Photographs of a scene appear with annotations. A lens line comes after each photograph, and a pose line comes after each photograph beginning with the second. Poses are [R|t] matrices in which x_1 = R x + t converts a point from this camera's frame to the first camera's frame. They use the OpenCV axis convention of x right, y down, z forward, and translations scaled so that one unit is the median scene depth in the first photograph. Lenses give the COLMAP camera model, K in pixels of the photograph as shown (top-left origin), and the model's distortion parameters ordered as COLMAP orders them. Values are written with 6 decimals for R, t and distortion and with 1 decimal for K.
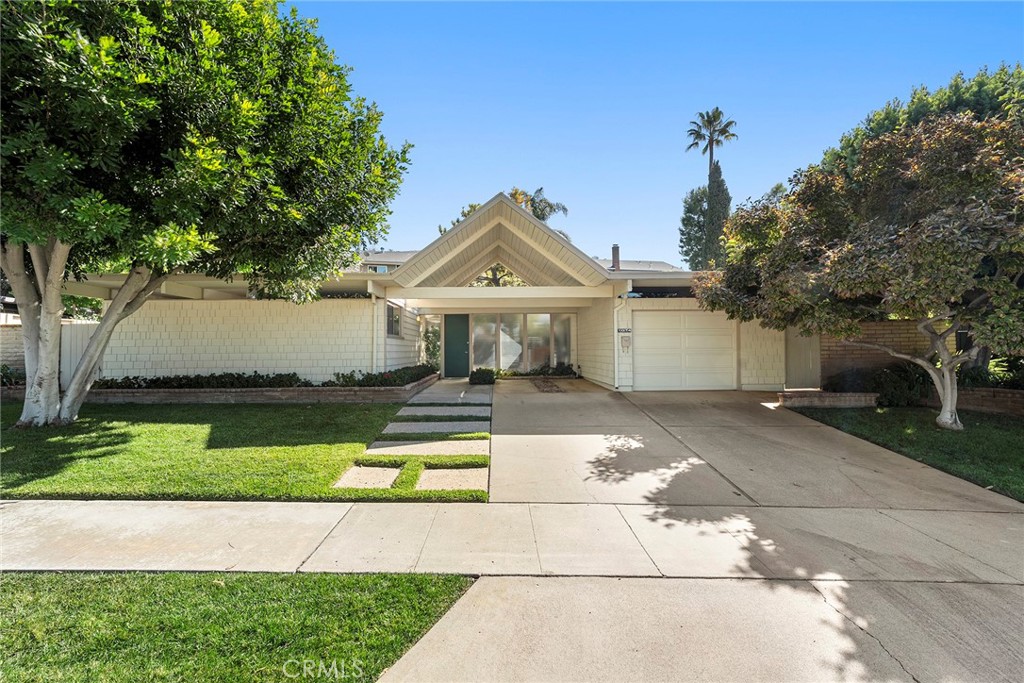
lens RADIAL K [[460.9, 0, 512.0], [0, 460.9, 341.5], [0, 0, 1]] dist [-0.000361, 0.000096]
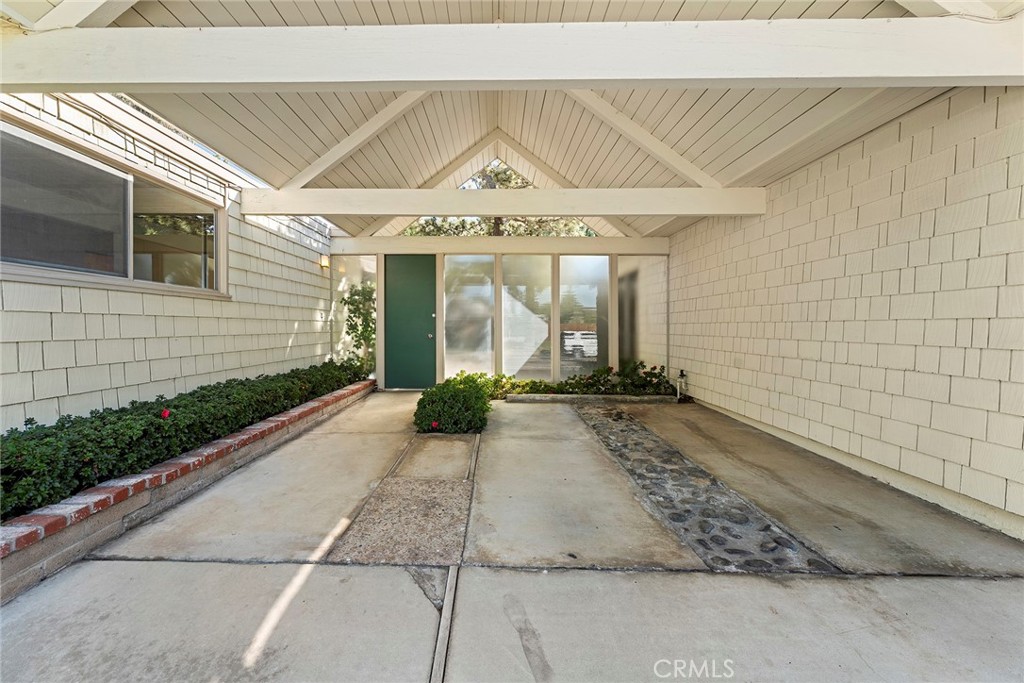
lens RADIAL K [[411.5, 0, 512.0], [0, 411.5, 341.5], [0, 0, 1]] dist [0.000299, 0.000206]
pose [[0.999866, 0.015291, 0.005886, -0.017755], [-0.015586, 0.998426, 0.053883, 0.005245], [-0.005053, -0.053967, 0.998530, 0.579129]]
